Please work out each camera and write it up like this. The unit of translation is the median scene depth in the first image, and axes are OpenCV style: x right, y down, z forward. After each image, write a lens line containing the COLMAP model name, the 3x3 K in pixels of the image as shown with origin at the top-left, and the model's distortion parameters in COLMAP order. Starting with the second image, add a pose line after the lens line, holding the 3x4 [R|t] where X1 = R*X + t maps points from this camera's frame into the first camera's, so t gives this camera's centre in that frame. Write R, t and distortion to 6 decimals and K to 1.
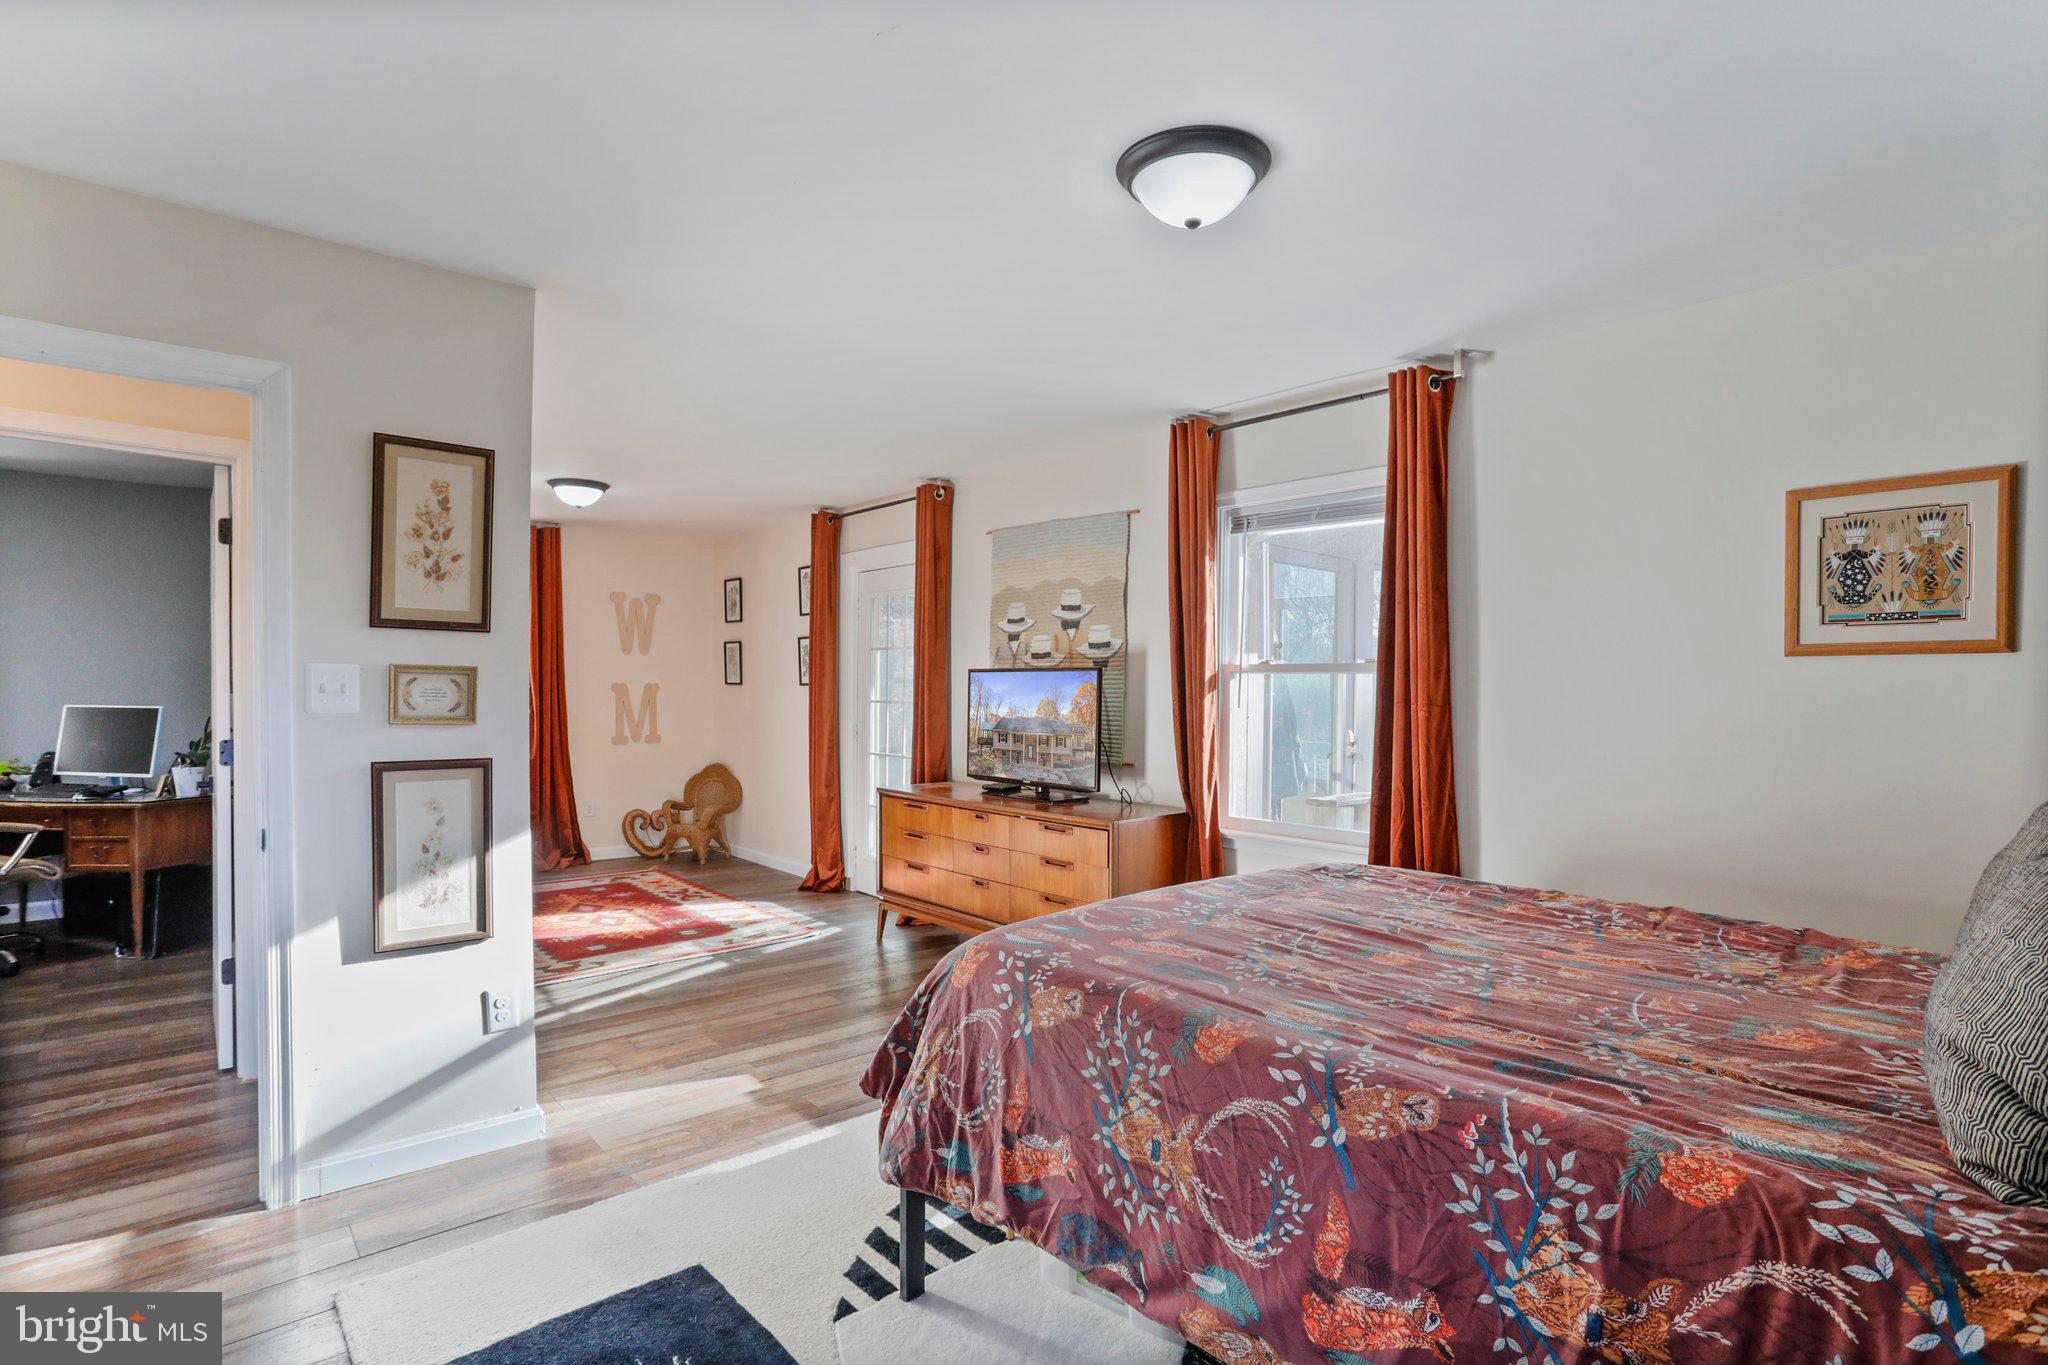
lens RADIAL K [[994.5, 0, 1002.6], [0, 994.5, 707.1], [0, 0, 1]] dist [-0.019709, 0.006936]
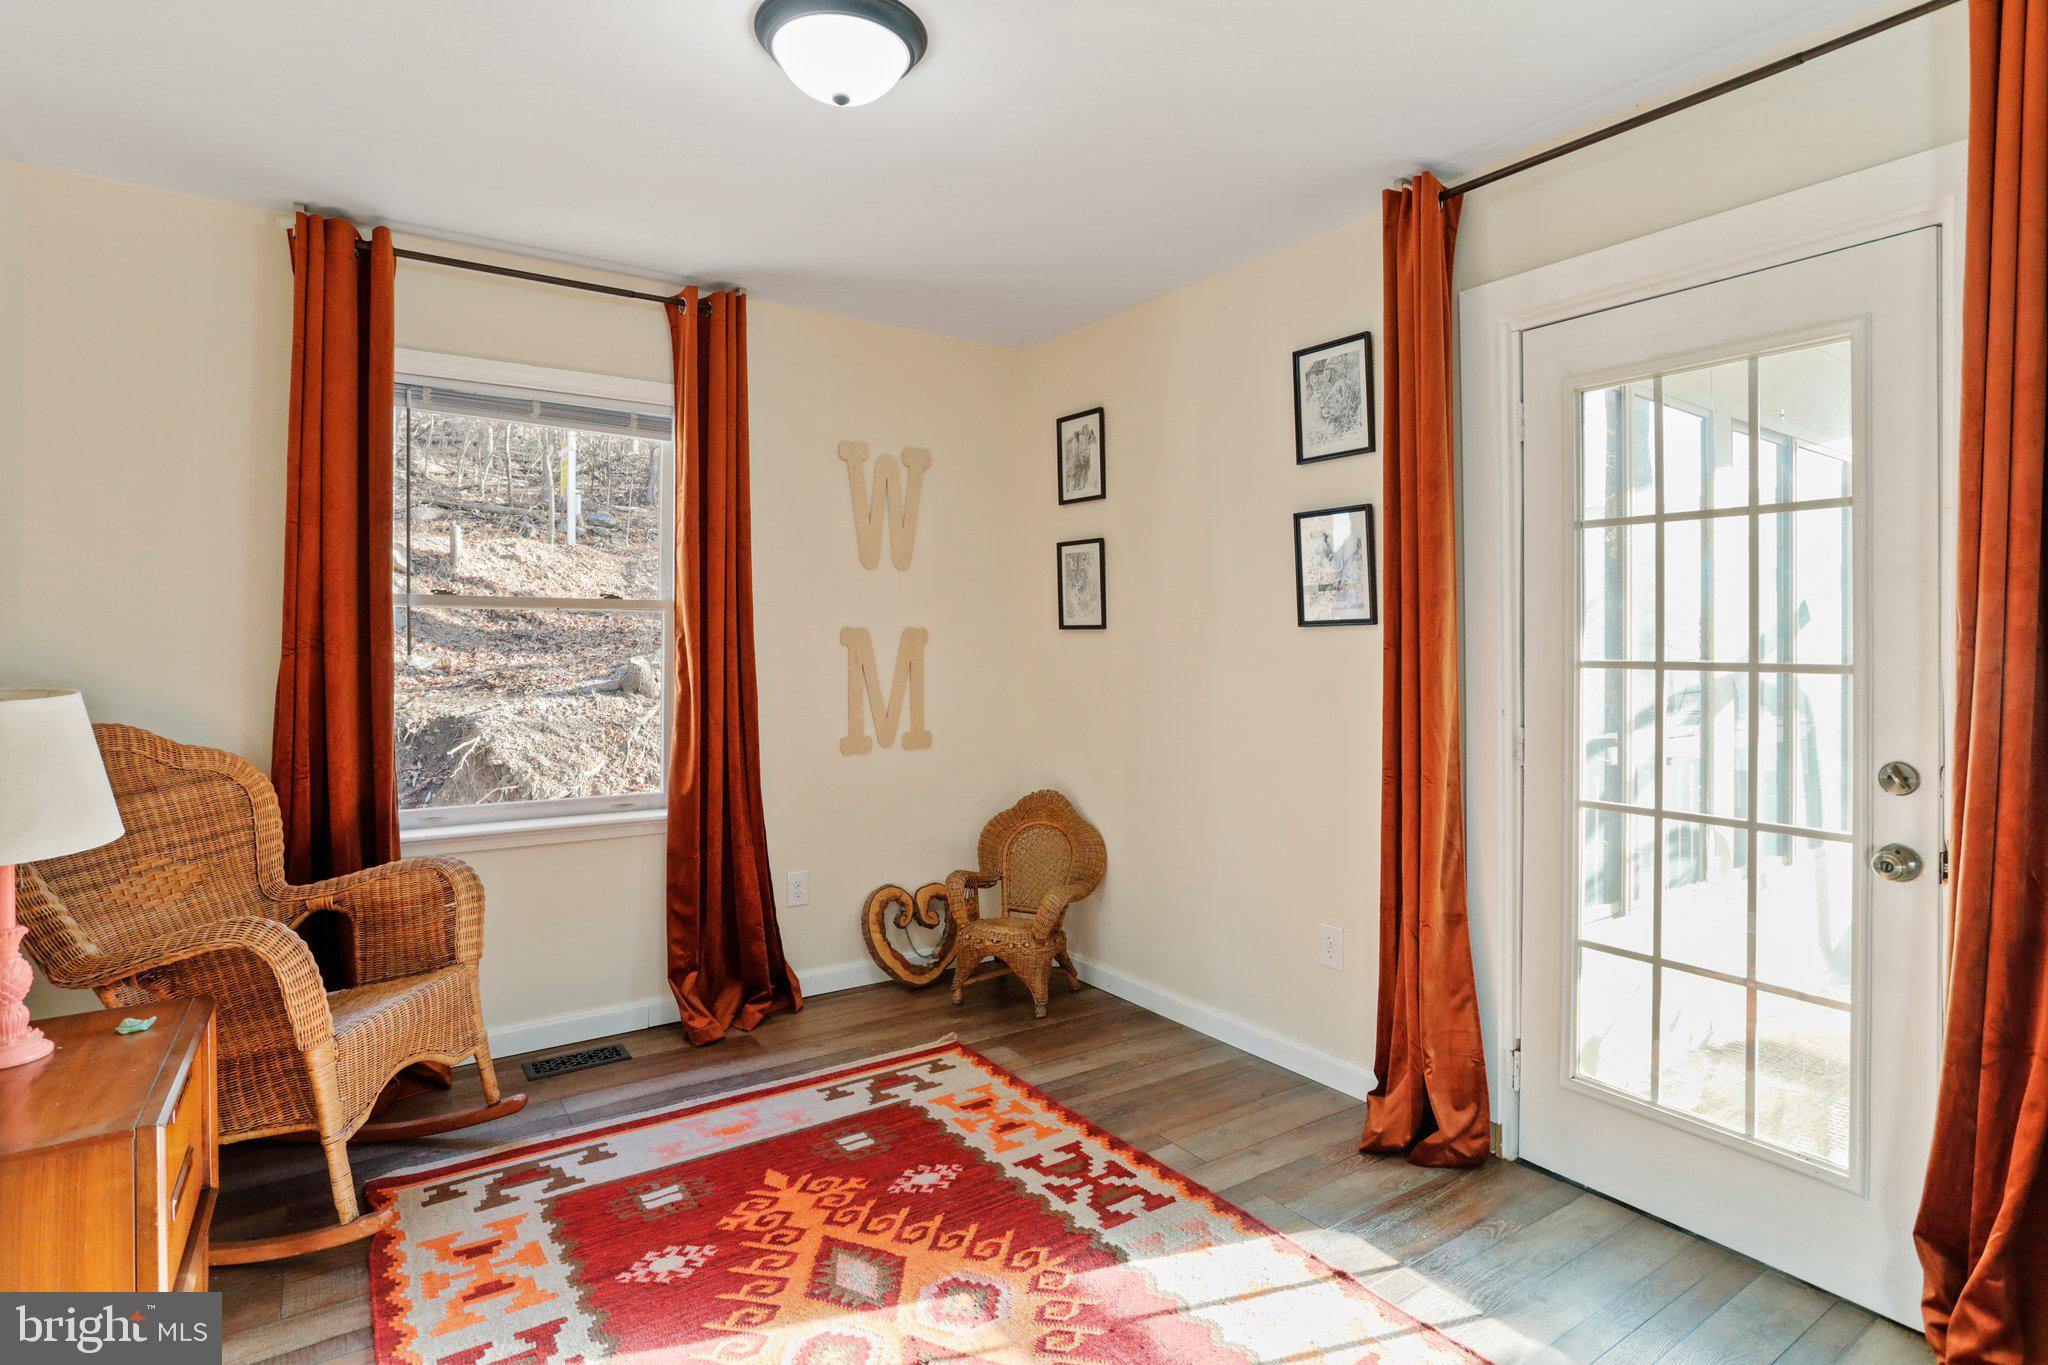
lens RADIAL K [[1053.6, 0, 1033.9], [0, 1053.6, 636.1], [0, 0, 1]] dist [-0.042877, 0.016997]
pose [[0.995494, -0.006858, -0.094577, -0.294162], [0.004282, 0.999615, -0.027420, -0.006402], [0.094729, 0.026891, 0.995140, 0.579949]]
